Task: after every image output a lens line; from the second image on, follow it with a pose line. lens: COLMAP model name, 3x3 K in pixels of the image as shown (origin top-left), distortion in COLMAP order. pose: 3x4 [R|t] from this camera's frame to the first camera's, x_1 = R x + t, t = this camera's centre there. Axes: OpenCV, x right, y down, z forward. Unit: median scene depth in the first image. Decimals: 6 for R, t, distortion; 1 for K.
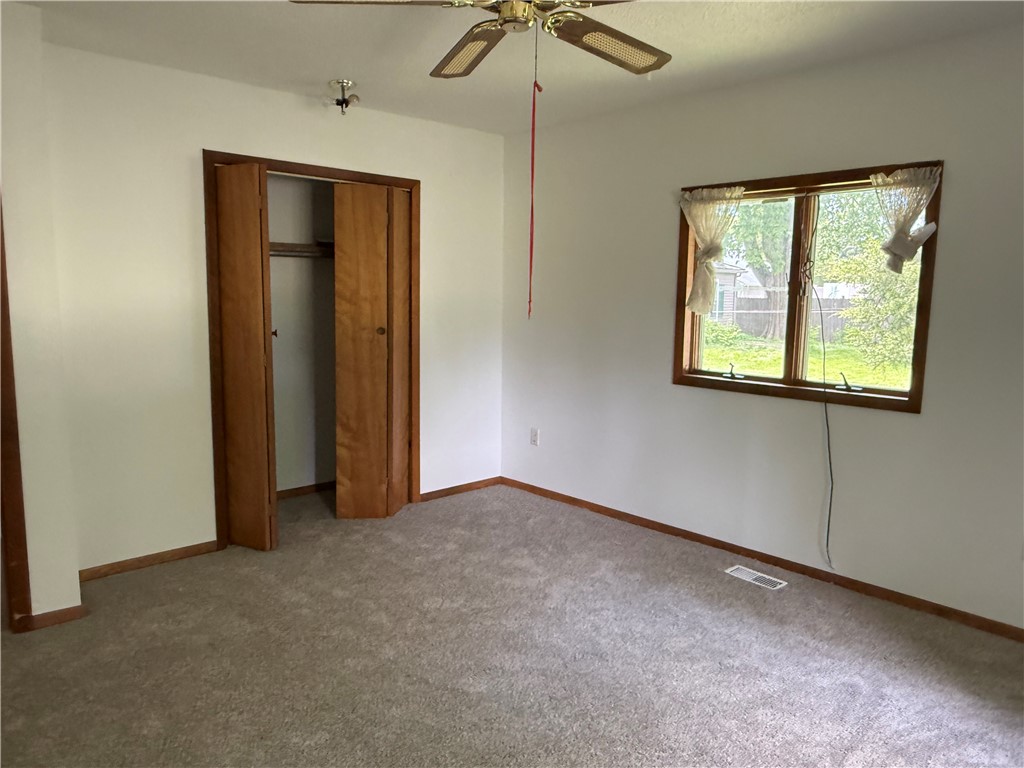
lens RADIAL K [[737.8, 0, 503.5], [0, 737.8, 384.7], [0, 0, 1]] dist [0.045049, -0.021078]
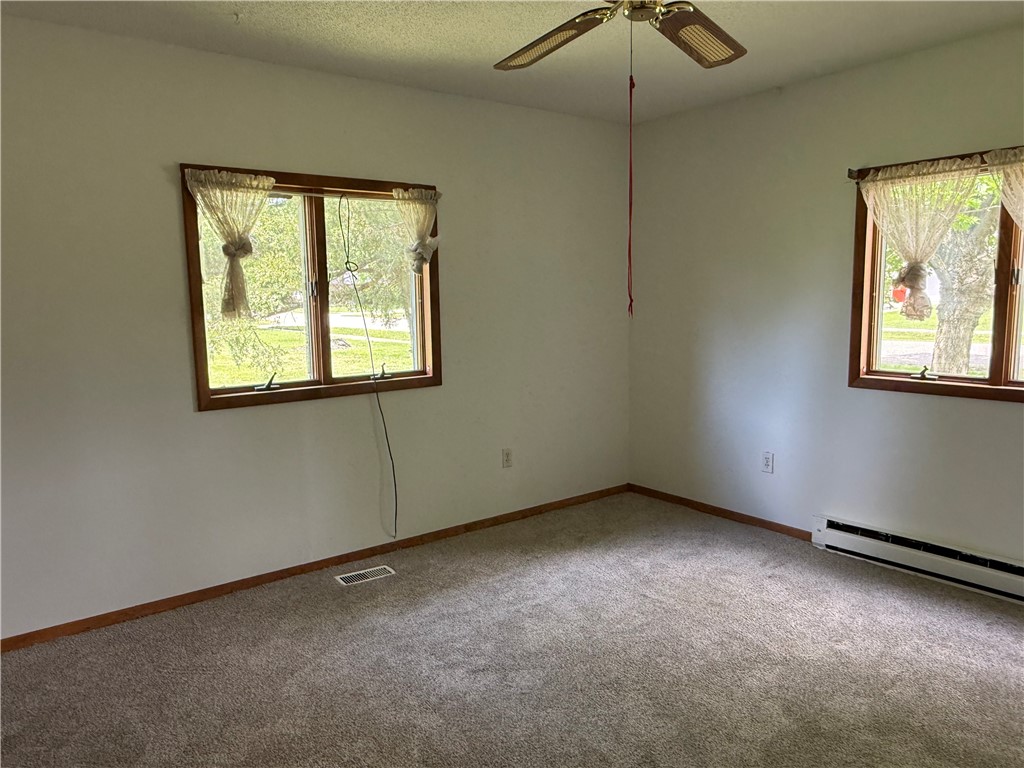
lens RADIAL K [[737.8, 0, 512.1], [0, 737.8, 381.3], [0, 0, 1]] dist [0.045049, -0.021078]
pose [[0.088586, -0.135097, 0.986864, -0.617362], [0.150248, 0.981236, 0.120839, -0.092436], [-0.984672, 0.137570, 0.107222, 0.686026]]
